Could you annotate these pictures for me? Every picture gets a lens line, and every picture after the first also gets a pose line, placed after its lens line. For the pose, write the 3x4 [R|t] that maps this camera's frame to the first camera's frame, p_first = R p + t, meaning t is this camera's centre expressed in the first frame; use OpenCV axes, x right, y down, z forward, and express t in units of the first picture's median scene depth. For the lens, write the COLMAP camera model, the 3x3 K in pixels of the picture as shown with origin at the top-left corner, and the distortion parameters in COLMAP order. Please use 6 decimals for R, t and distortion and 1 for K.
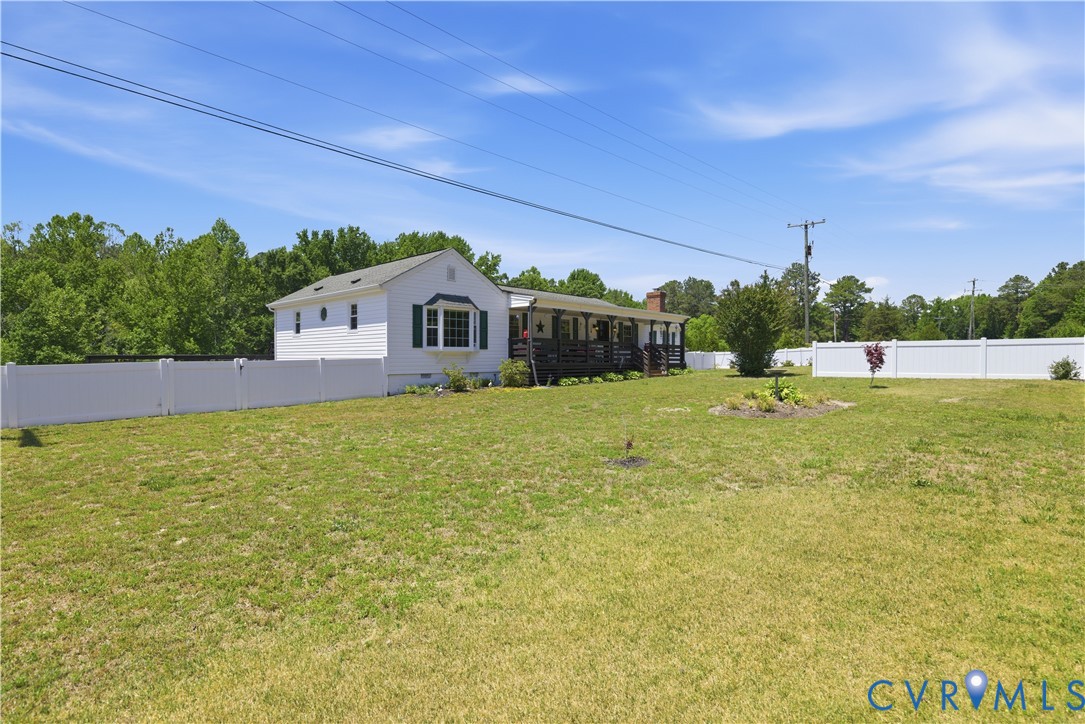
lens RADIAL K [[543.7, 0, 549.1], [0, 543.7, 371.7], [0, 0, 1]] dist [0.006403, 0.000058]
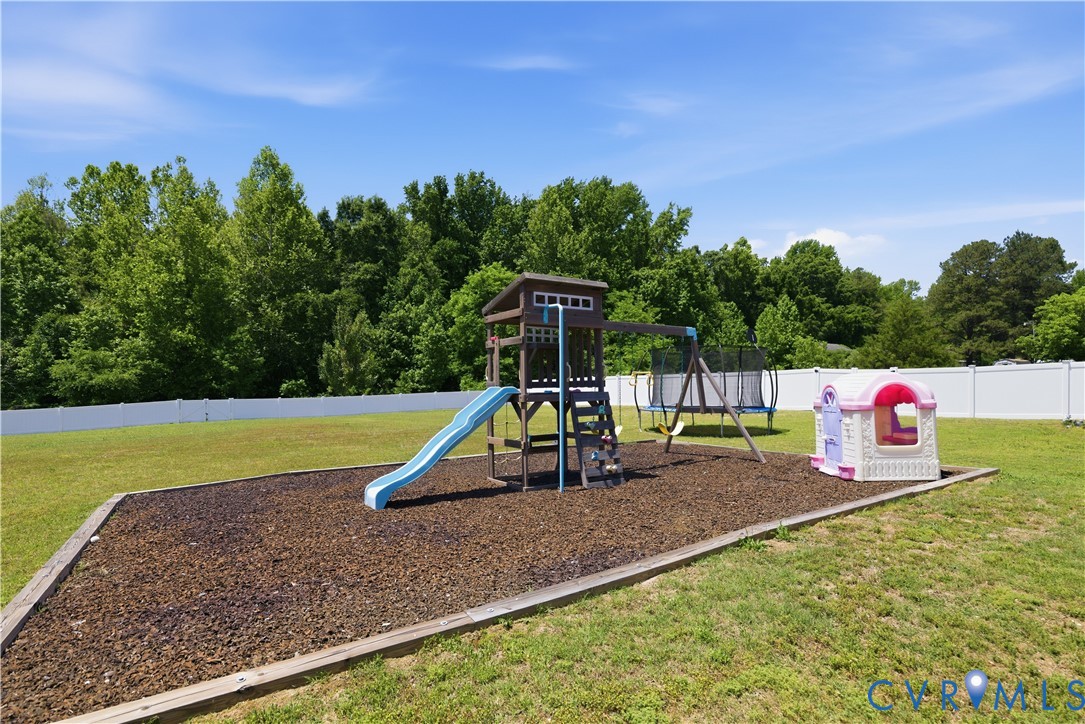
lens RADIAL K [[533.9, 0, 542.5], [0, 533.9, 362.0], [0, 0, 1]] dist [0.013259, -0.000219]
pose [[0.938490, 0.013919, -0.345026, -0.107695], [-0.022766, 0.999507, -0.021602, -0.025445], [0.344555, 0.028128, 0.938345, 1.109891]]
